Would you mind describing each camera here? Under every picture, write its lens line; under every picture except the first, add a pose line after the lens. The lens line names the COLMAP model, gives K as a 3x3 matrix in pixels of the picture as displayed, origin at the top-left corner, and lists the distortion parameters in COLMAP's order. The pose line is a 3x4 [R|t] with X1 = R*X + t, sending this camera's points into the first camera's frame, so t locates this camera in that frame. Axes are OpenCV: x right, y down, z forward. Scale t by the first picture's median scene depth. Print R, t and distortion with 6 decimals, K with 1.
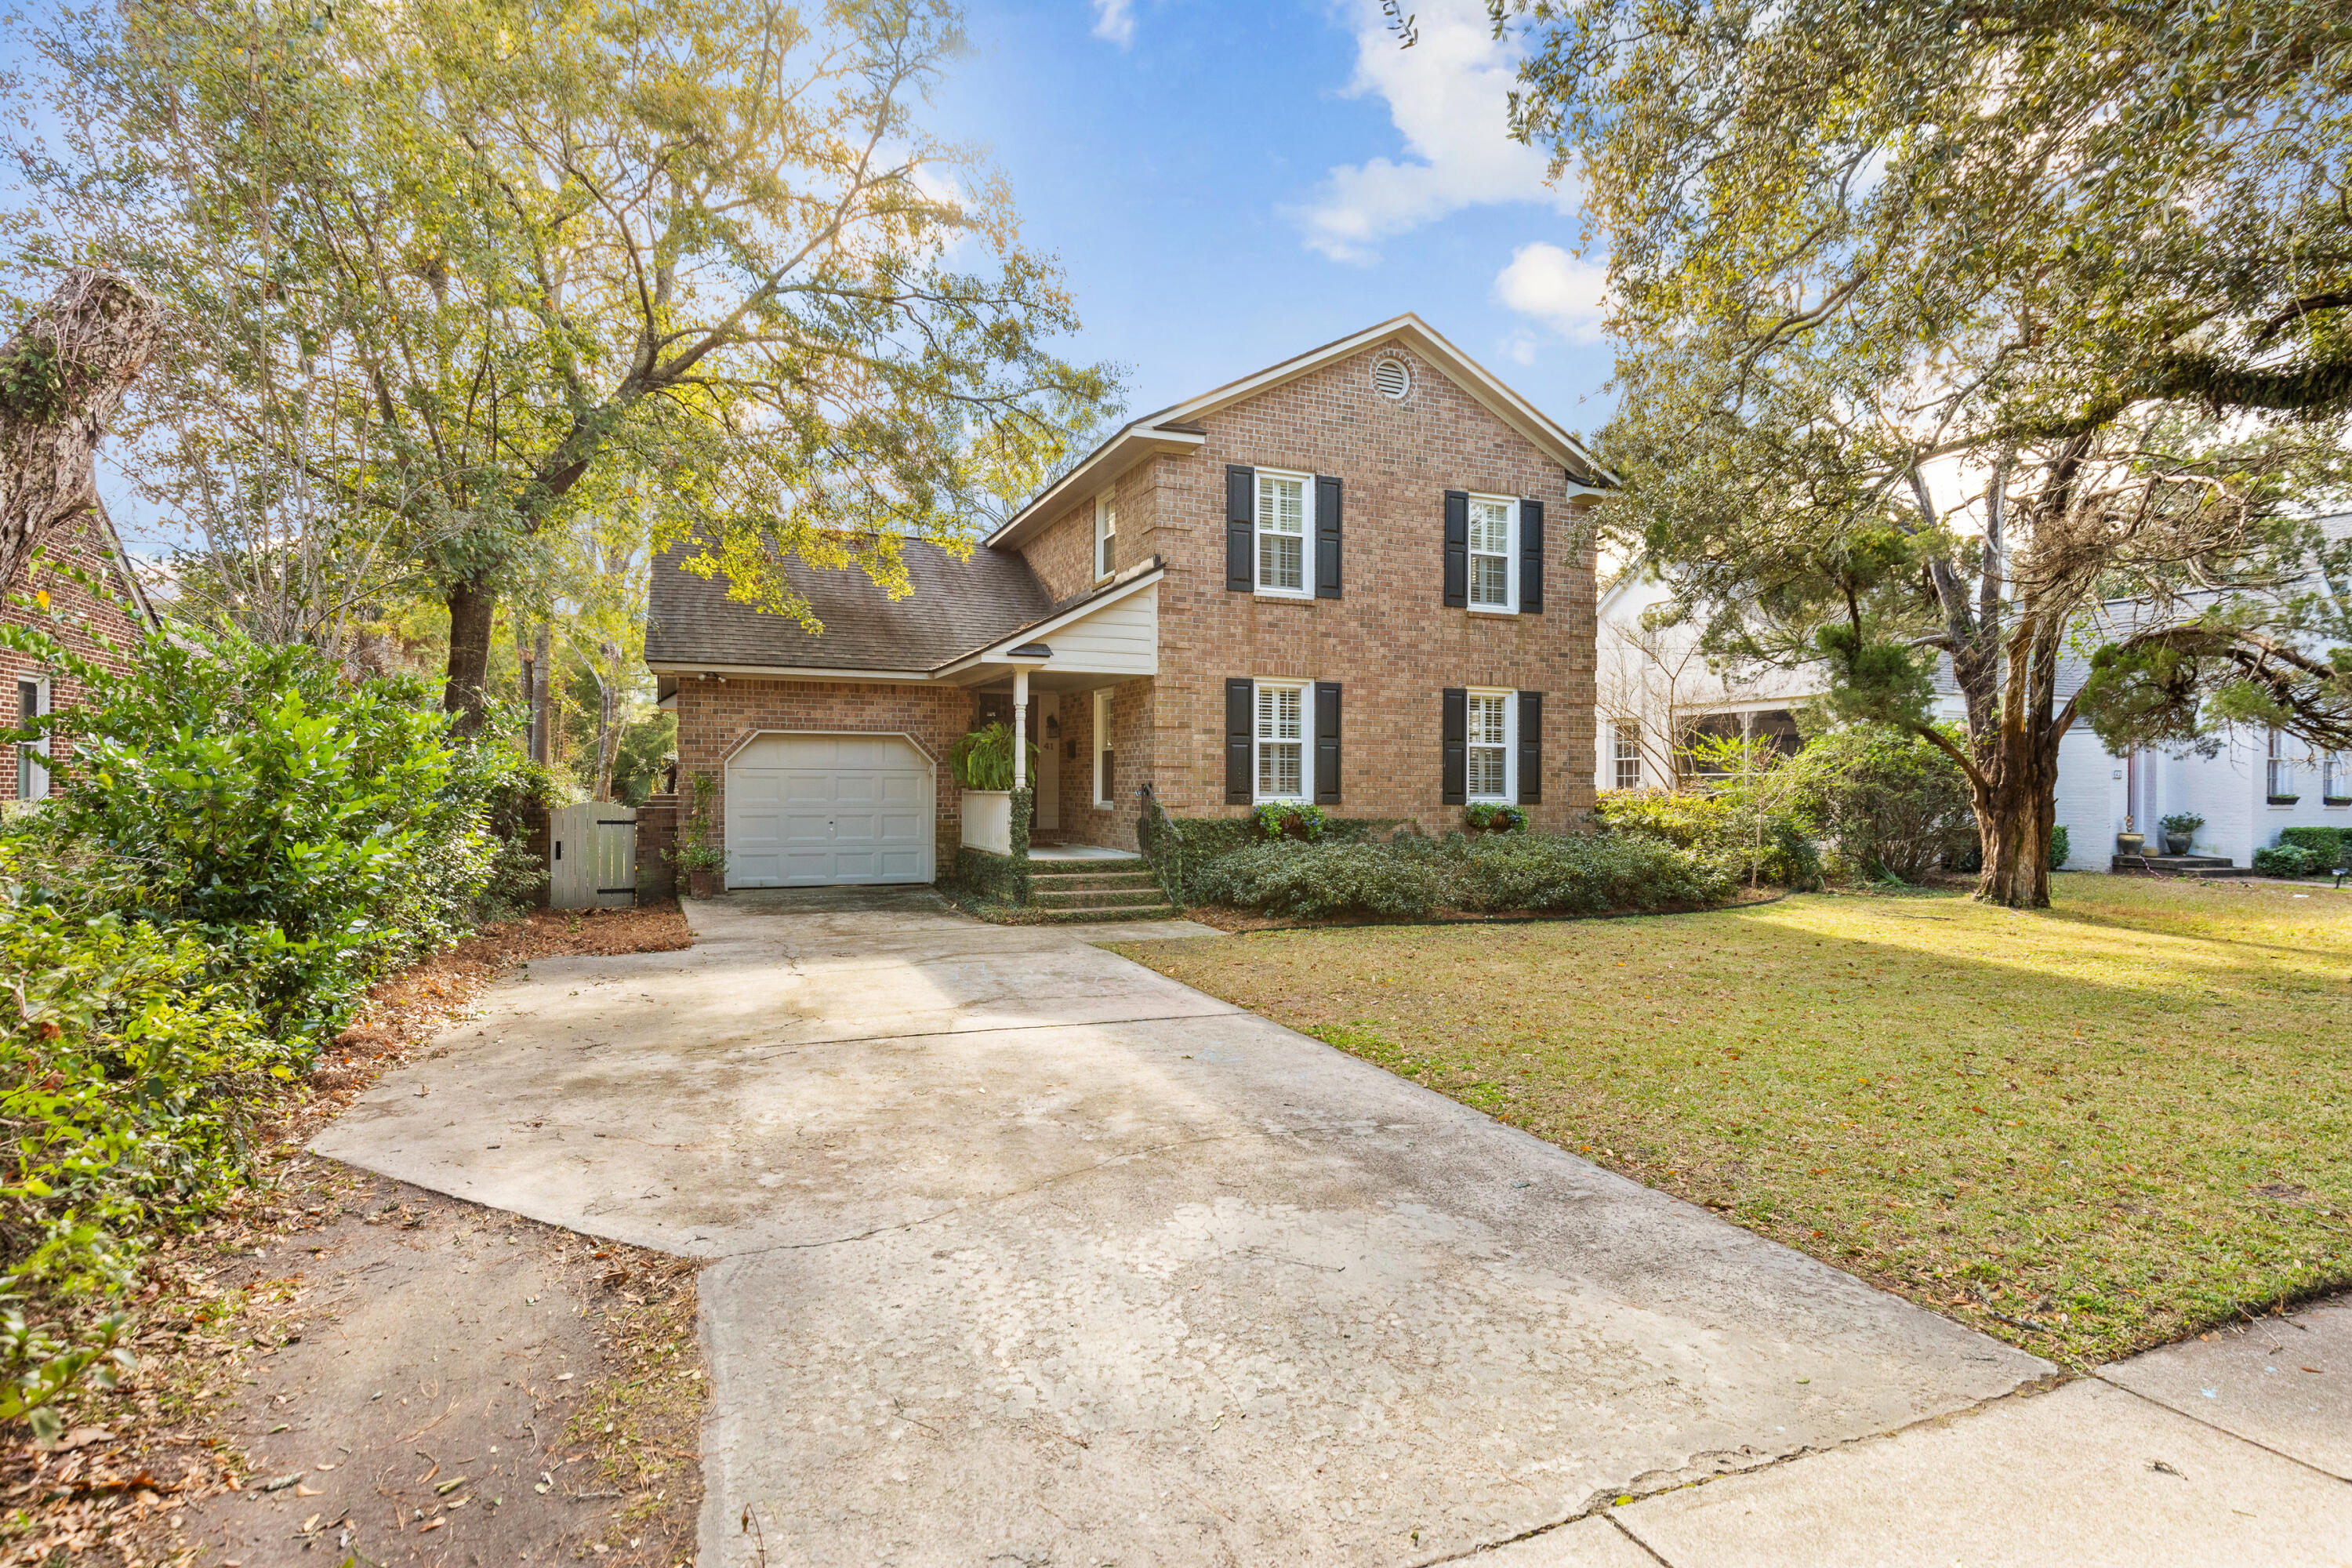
lens RADIAL K [[1228.0, 0, 1180.0], [0, 1228.0, 786.6], [0, 0, 1]] dist [0.000729, 0.000149]
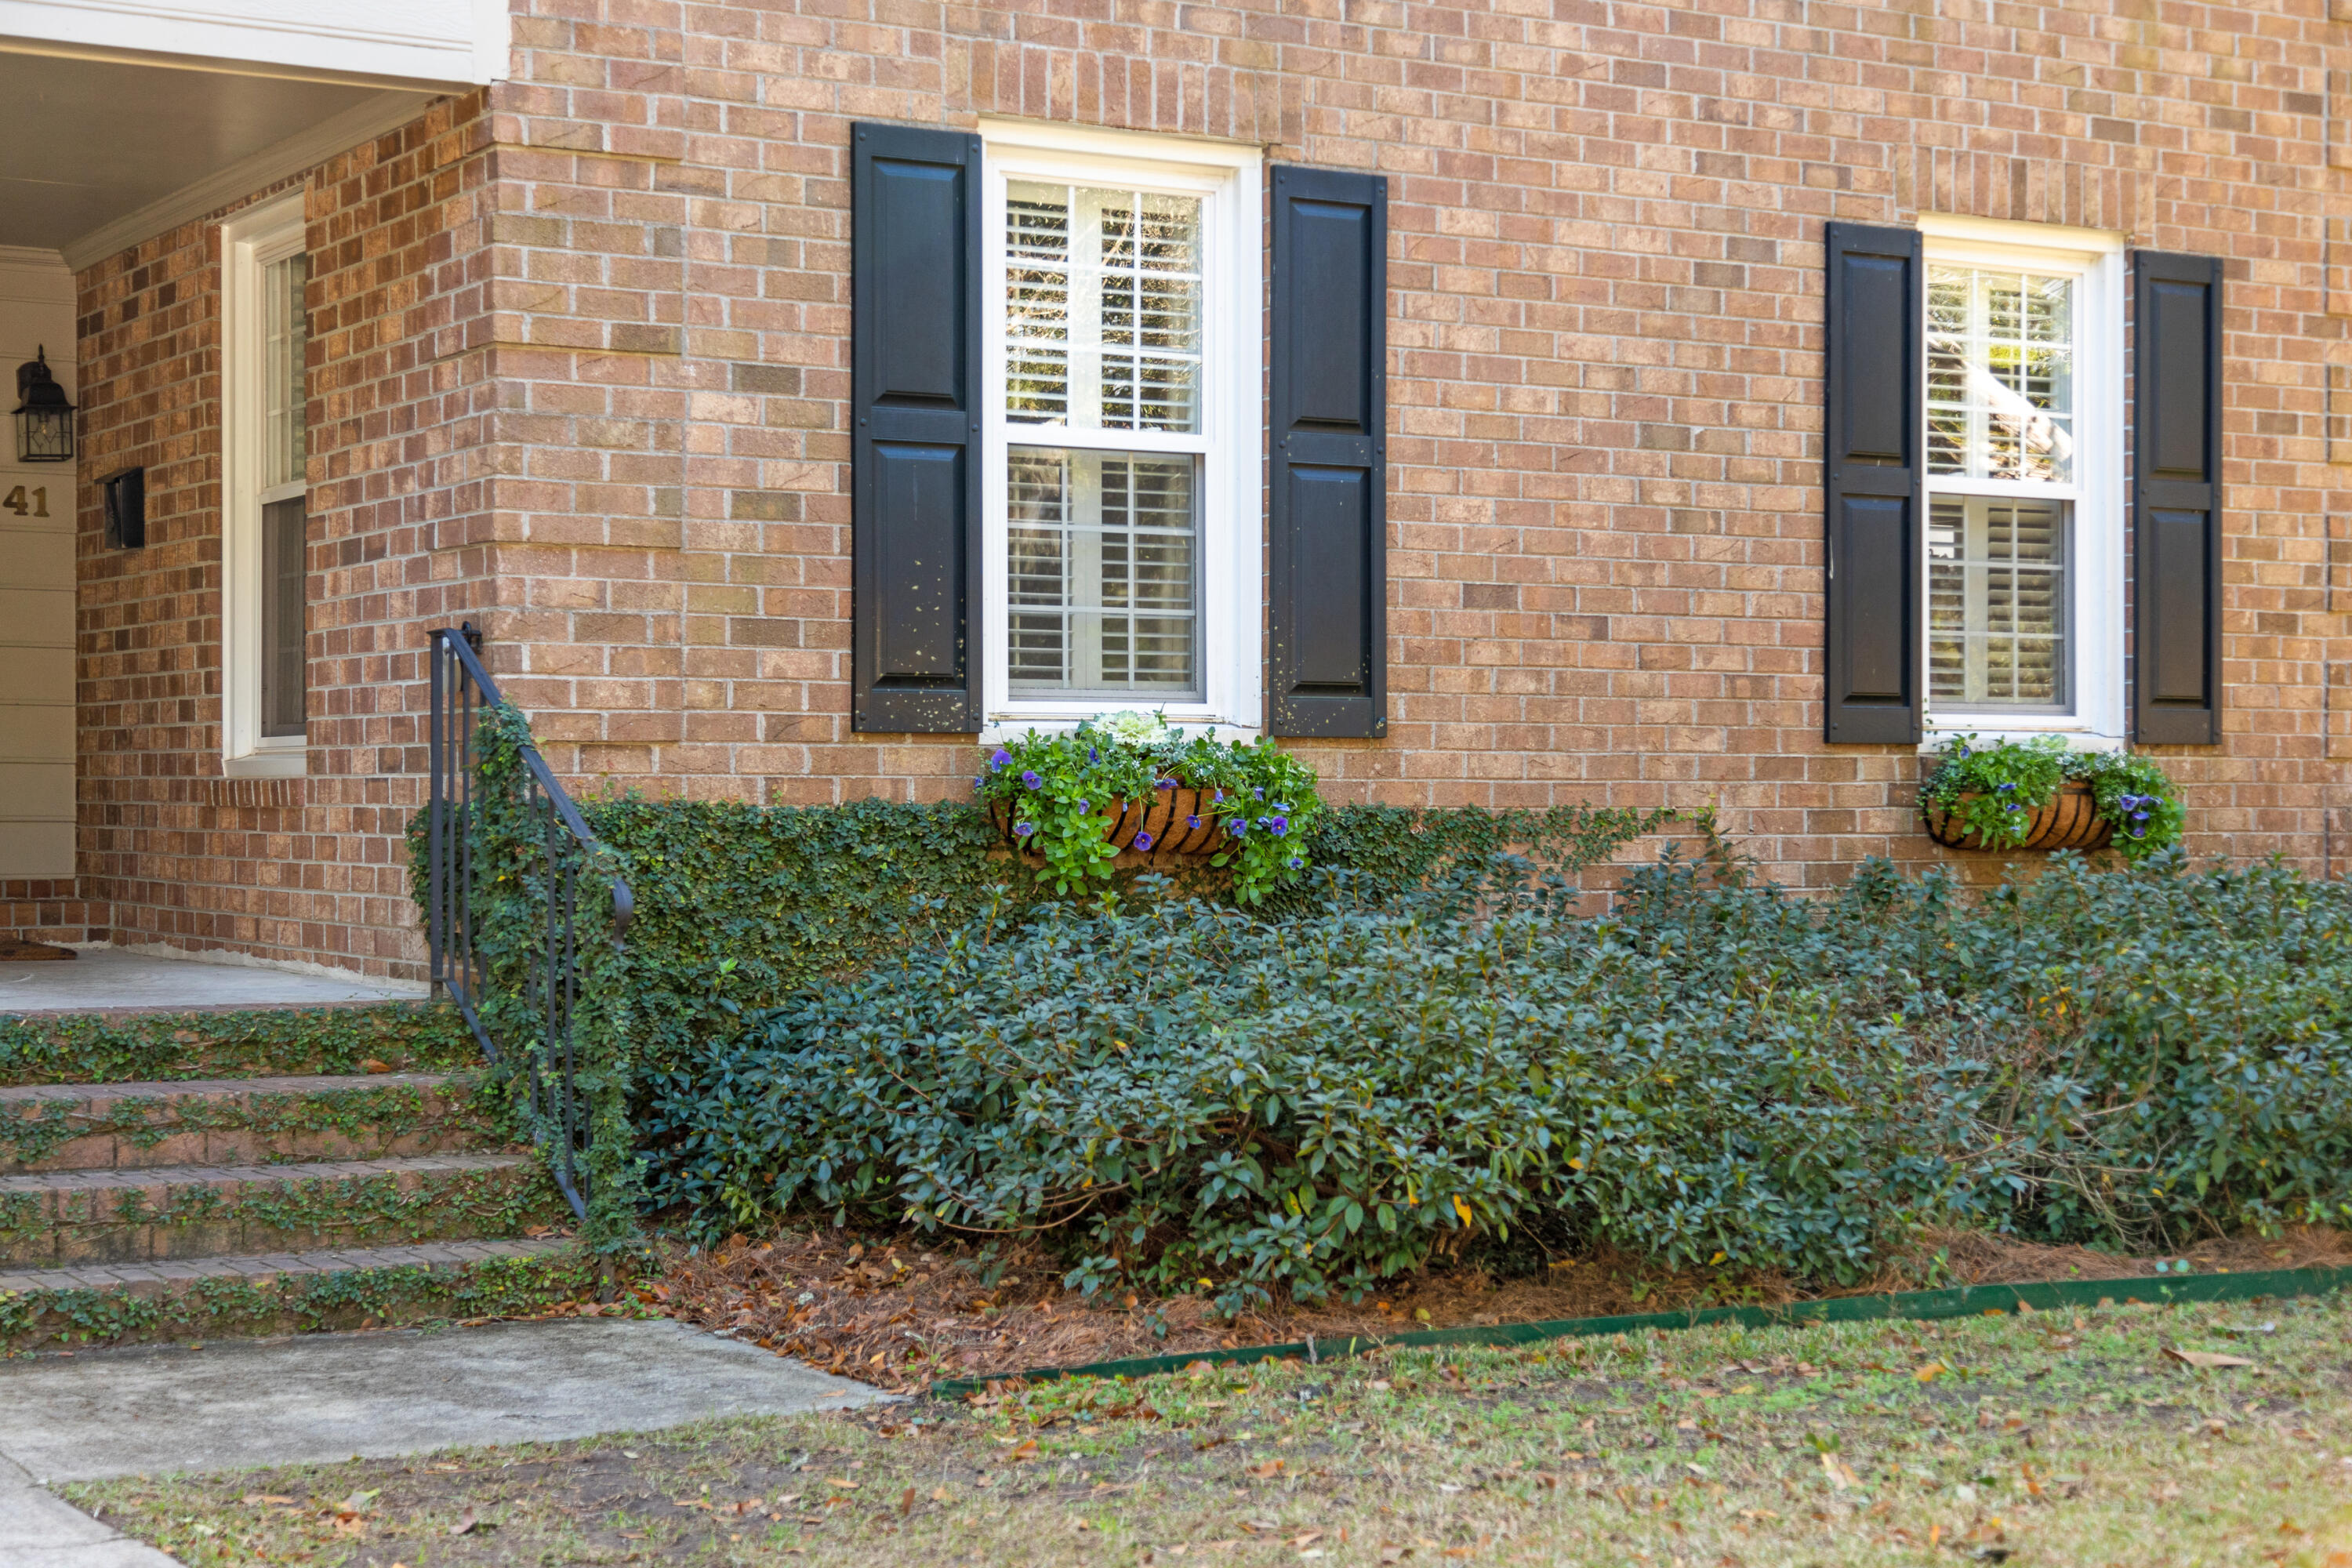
lens RADIAL K [[3779.3, 0, 1173.7], [0, 3779.3, 789.6], [0, 0, 1]] dist [0.049002, 0.000000]
pose [[0.990930, -0.005292, 0.134273, 0.005191], [0.005669, 0.999981, -0.002425, 0.024660], [-0.134257, 0.003164, 0.990941, 0.351926]]
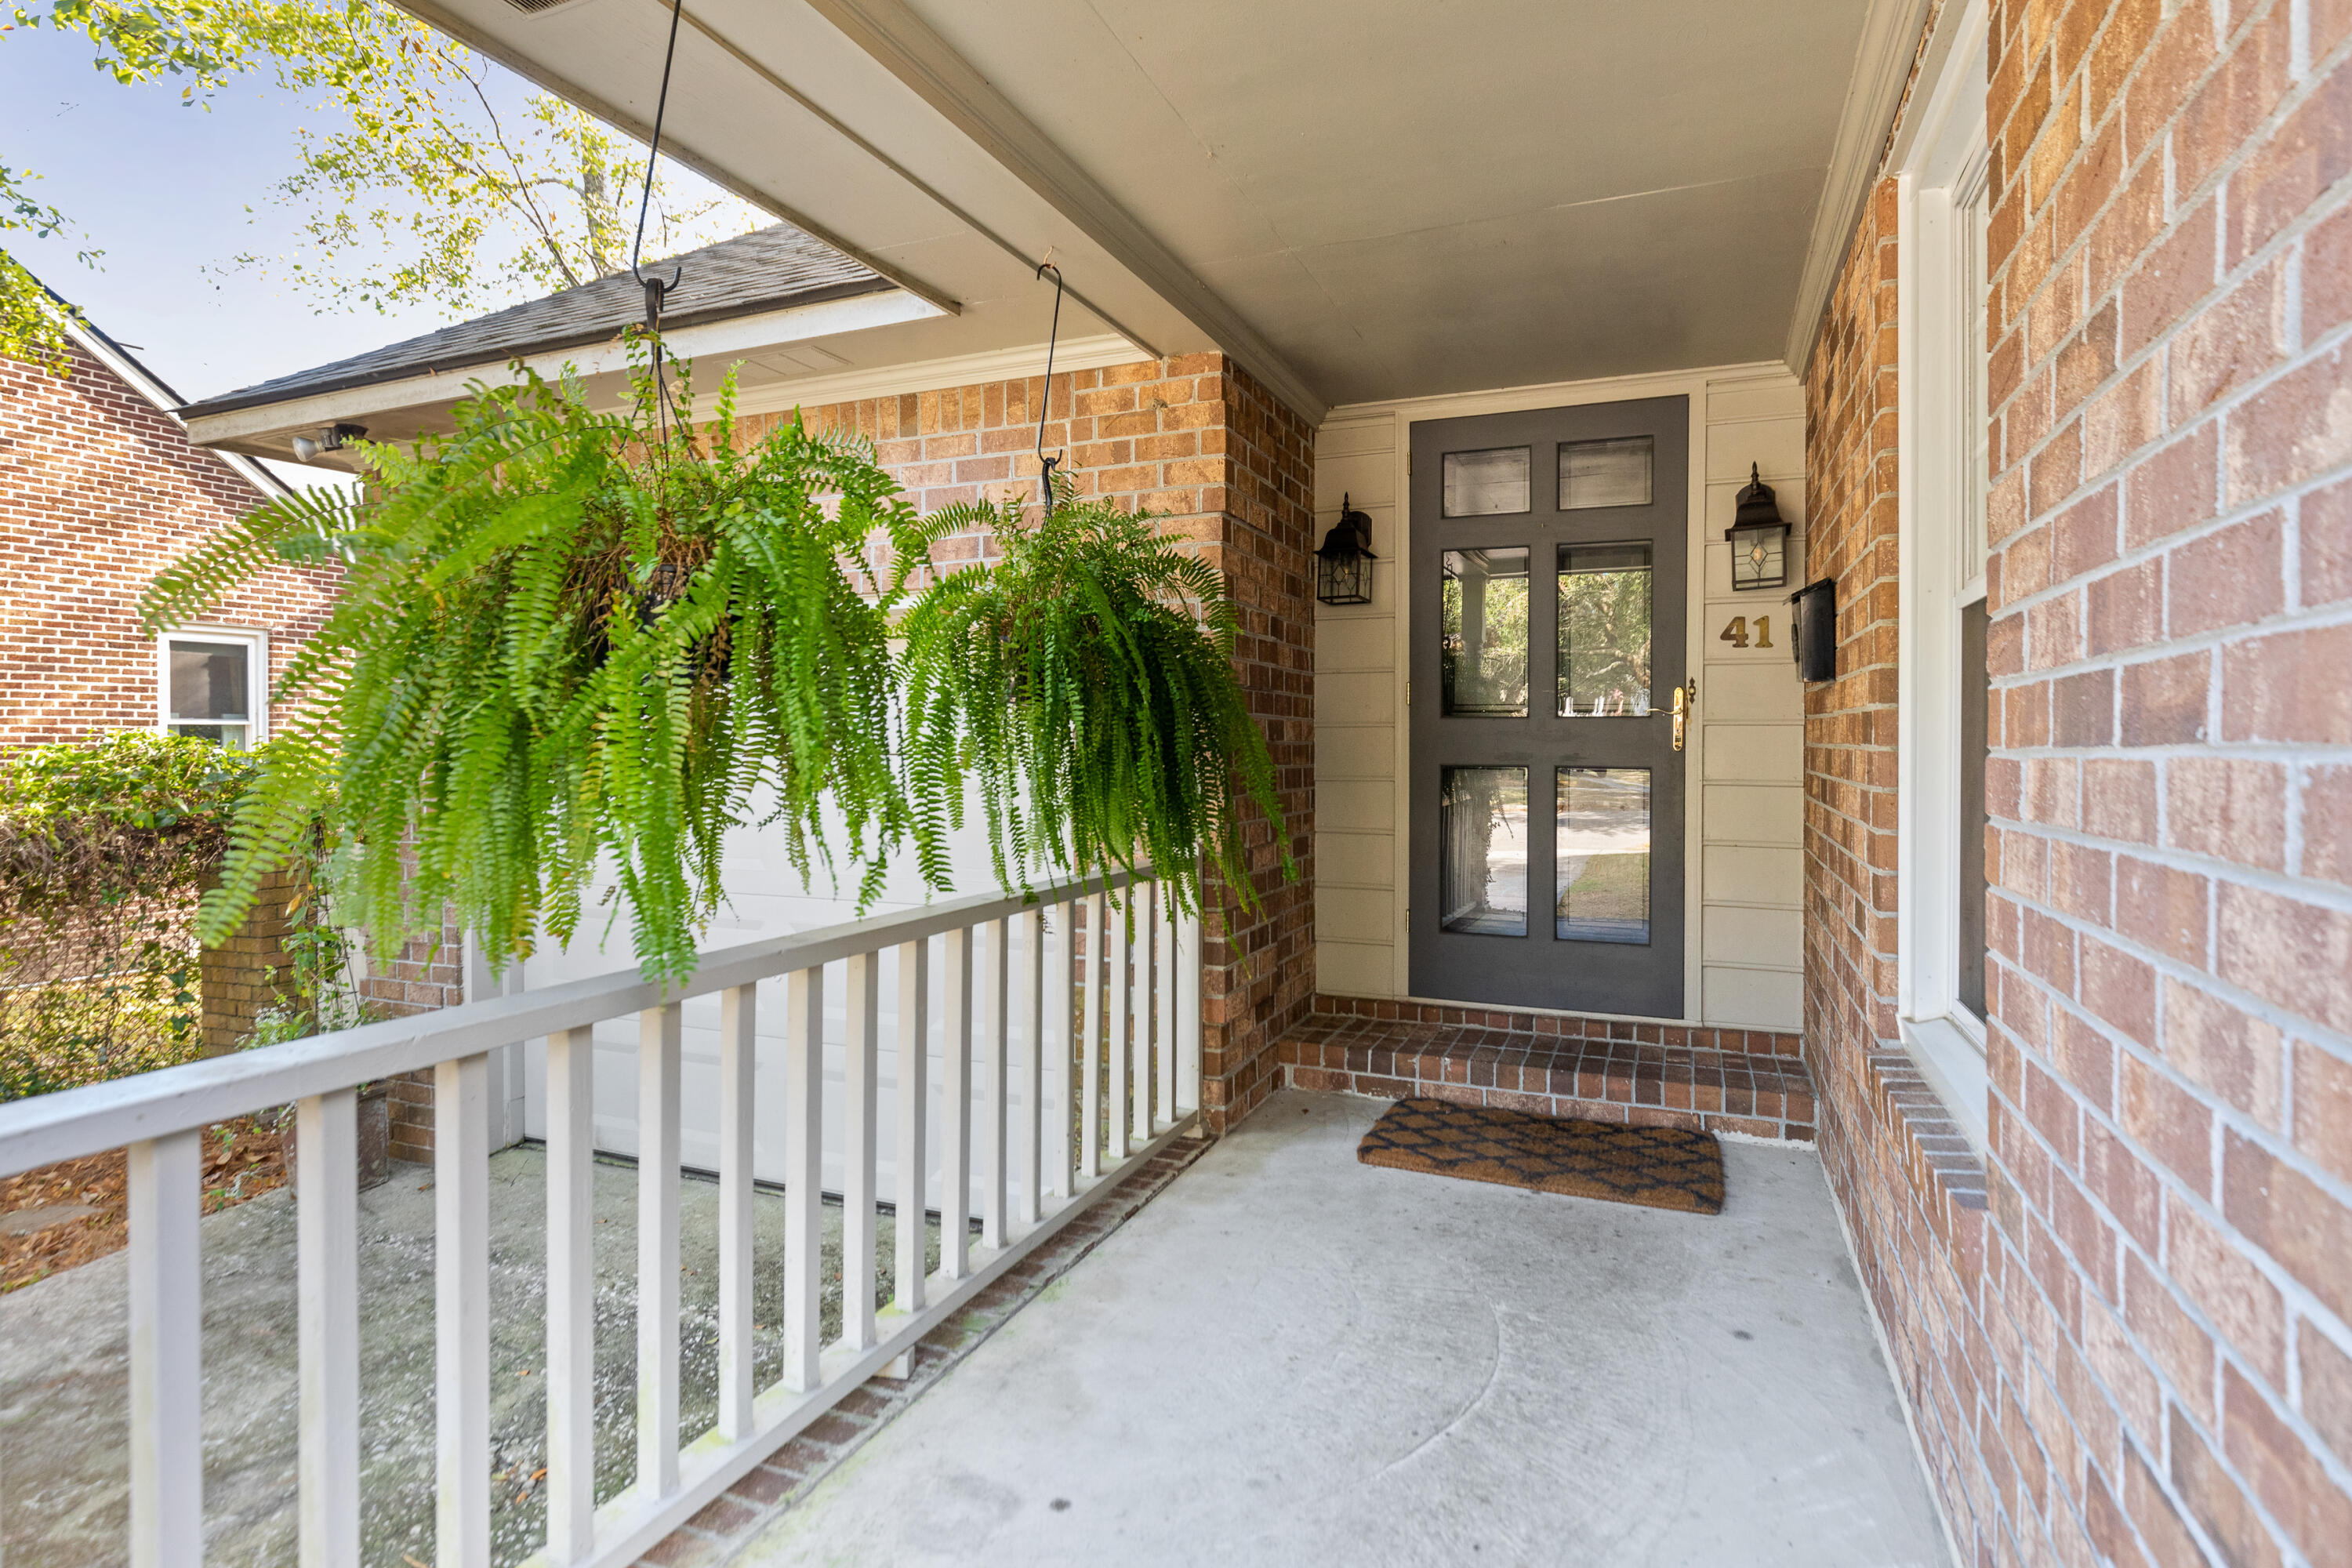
lens RADIAL K [[1228.0, 0, 1138.4], [0, 1228.0, 751.1], [0, 0, 1]] dist [0.000729, 0.000149]
pose [[0.689686, -0.001256, -0.724108, -0.035470], [0.001926, 0.999998, 0.000100, -0.018690], [0.724106, -0.001463, 0.689687, 0.959270]]
